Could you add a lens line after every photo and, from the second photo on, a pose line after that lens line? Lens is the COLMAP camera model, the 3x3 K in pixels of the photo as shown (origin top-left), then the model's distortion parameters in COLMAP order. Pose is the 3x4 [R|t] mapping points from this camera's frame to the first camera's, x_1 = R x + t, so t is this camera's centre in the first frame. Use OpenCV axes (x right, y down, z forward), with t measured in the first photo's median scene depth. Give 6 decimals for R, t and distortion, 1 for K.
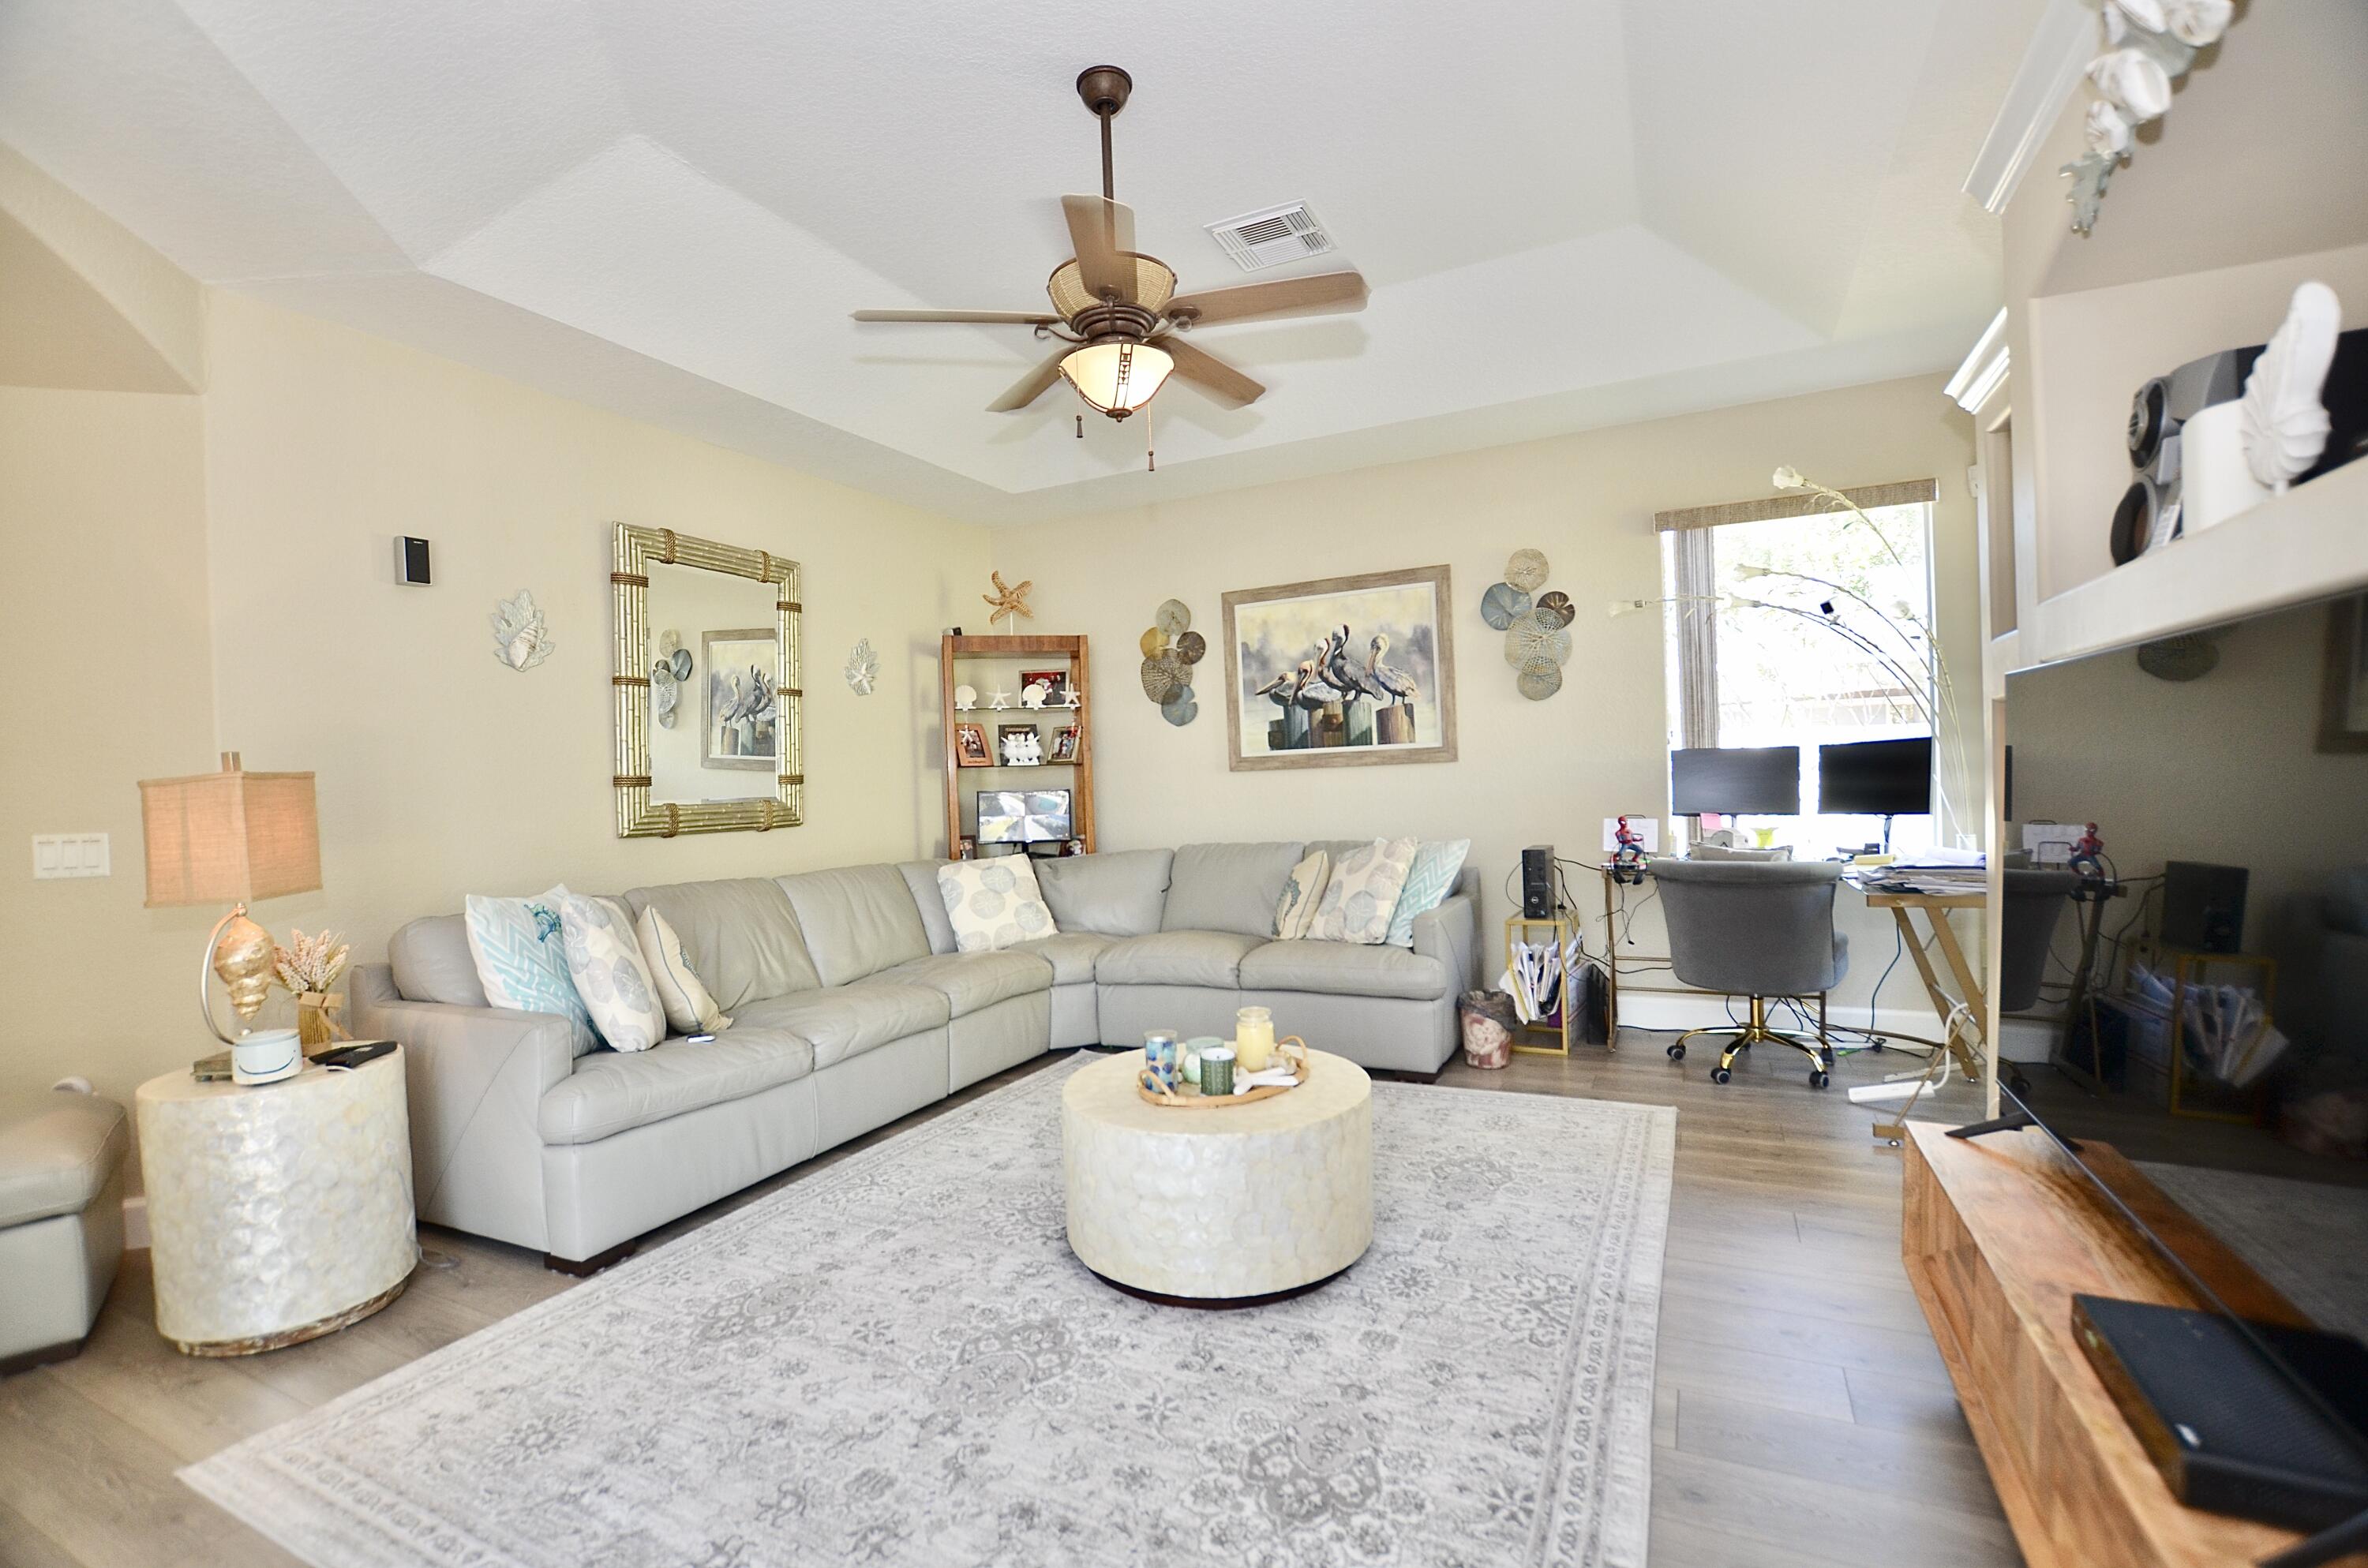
lens RADIAL K [[1039.1, 0, 1180.8], [0, 1039.1, 795.6], [0, 0, 1]] dist [-0.034590, 0.005130]
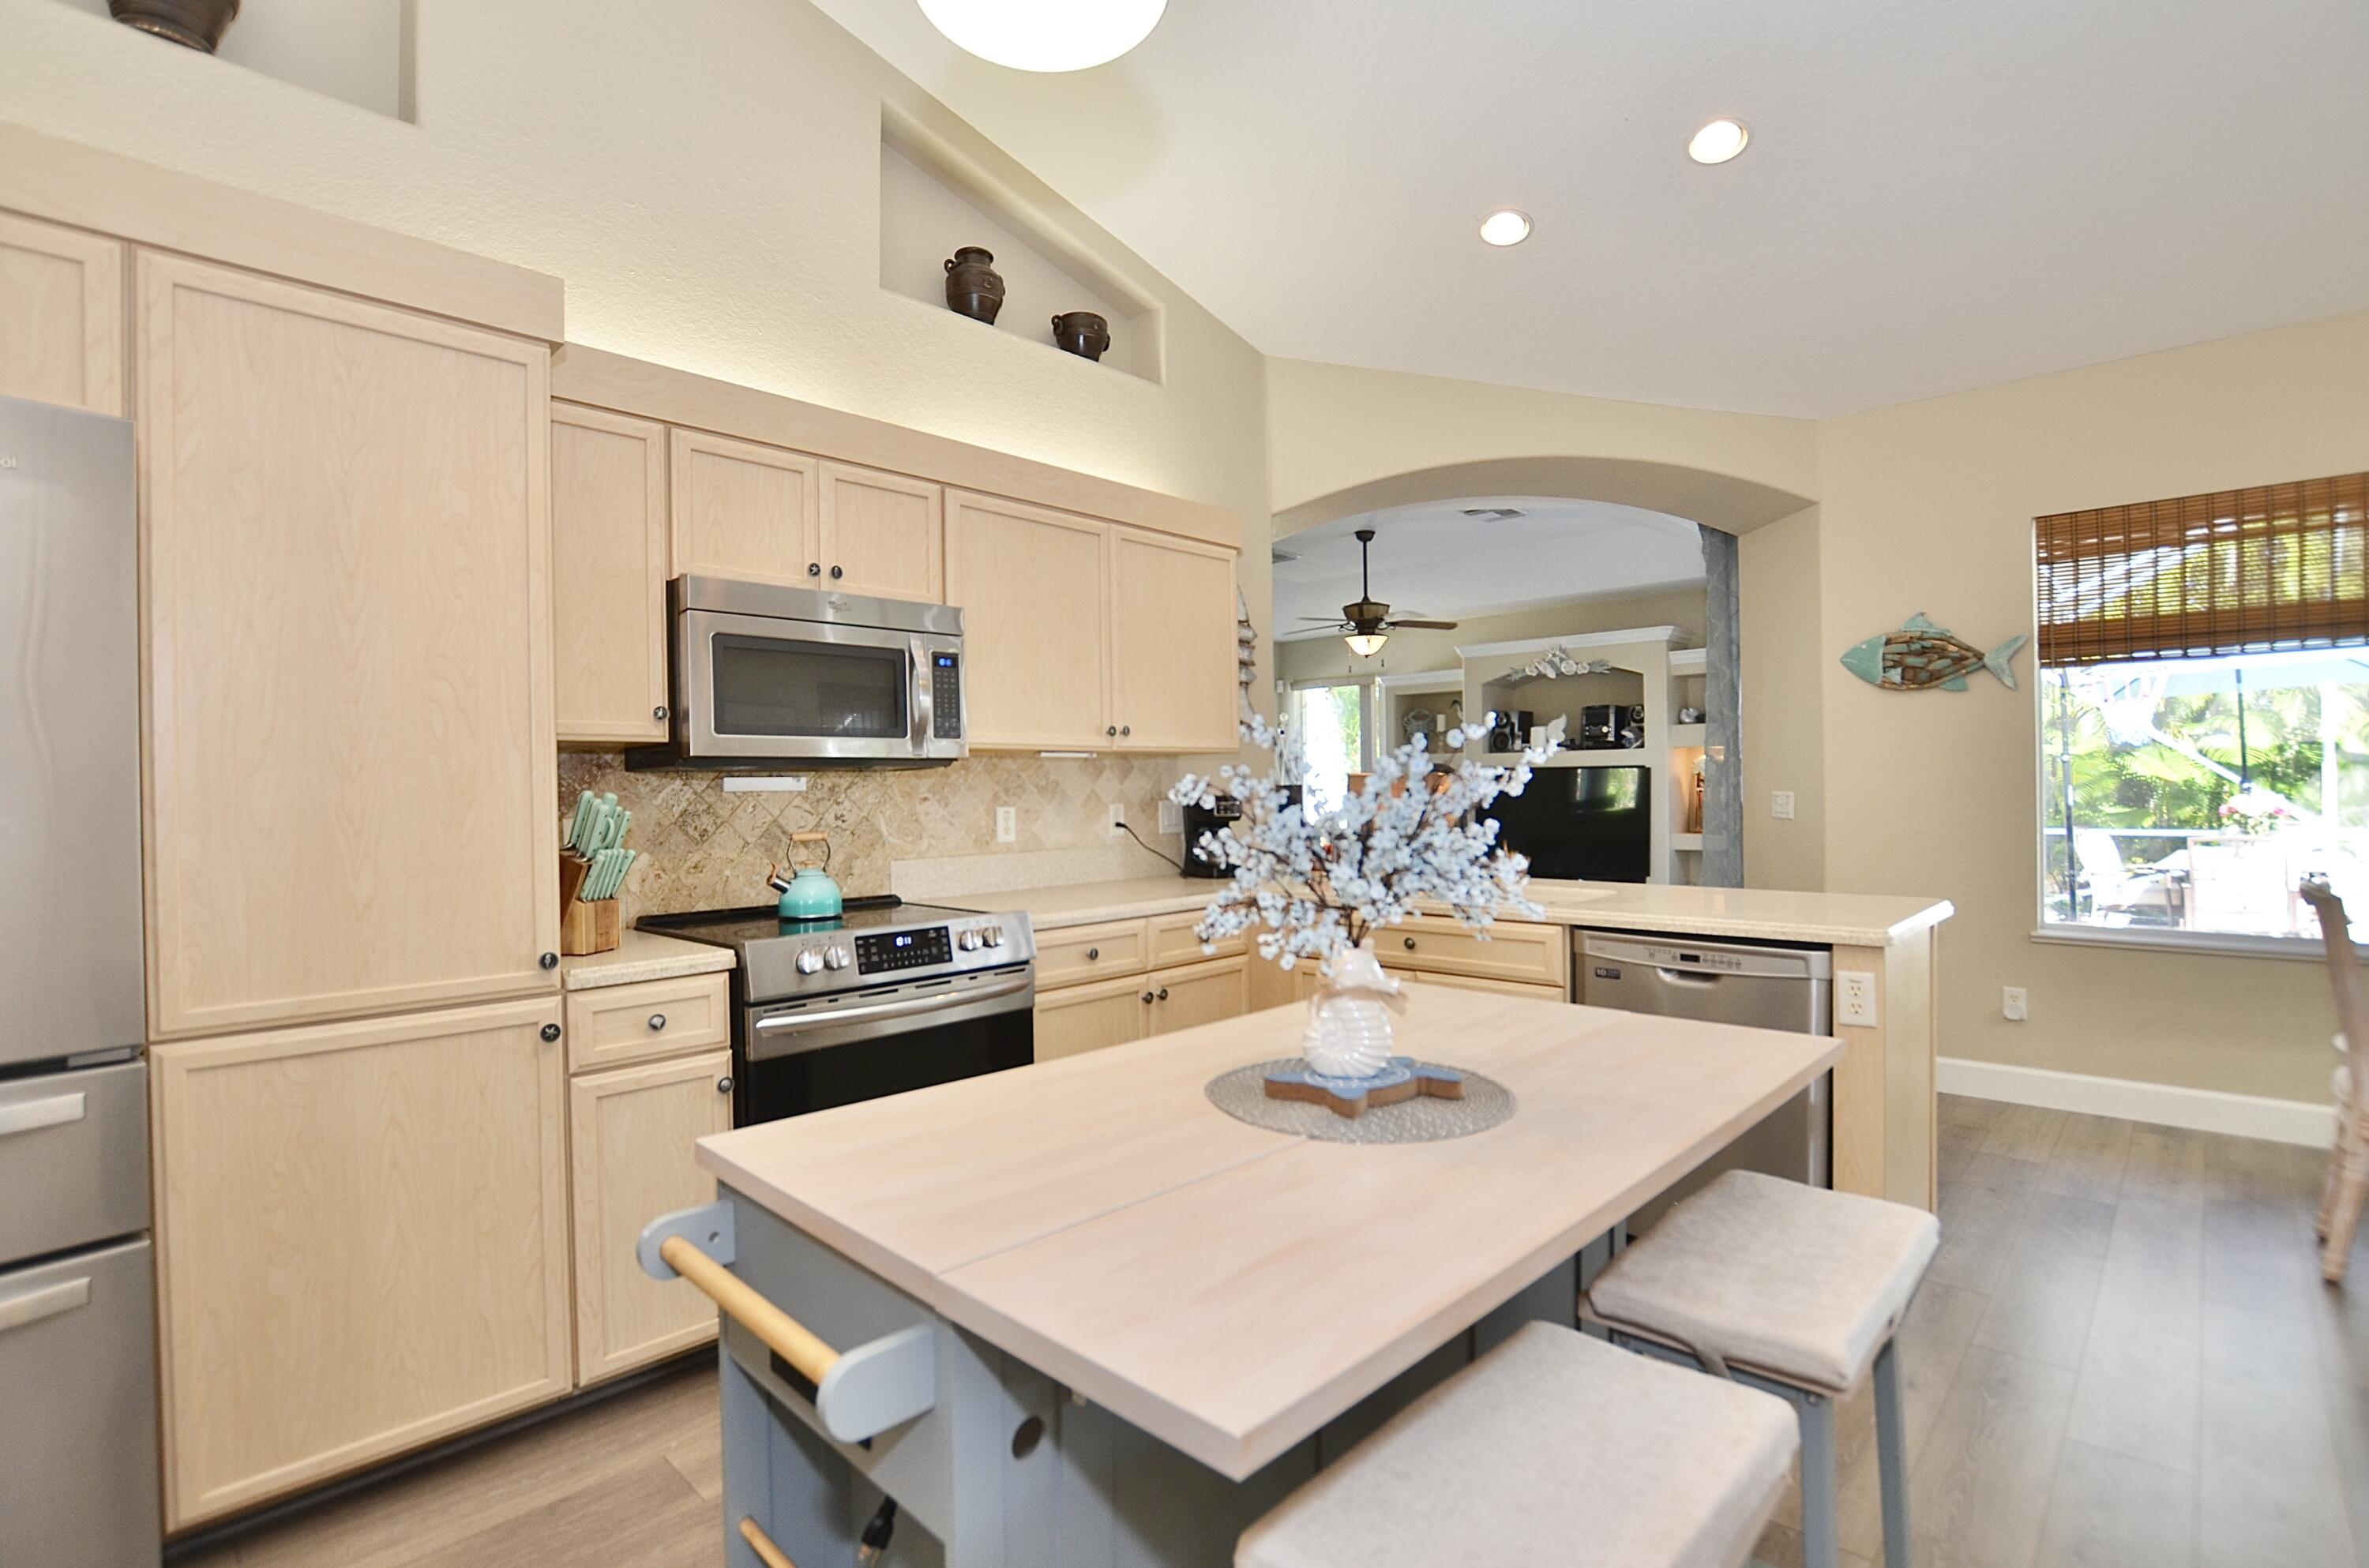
lens RADIAL K [[1065.0, 0, 1187.3], [0, 1065.0, 791.8], [0, 0, 1]] dist [-0.039129, 0.006688]
pose [[0.303396, 0.029487, 0.952408, -1.530576], [0.017538, 0.999179, -0.036522, 0.044922], [-0.952703, 0.027784, 0.302629, 0.326364]]
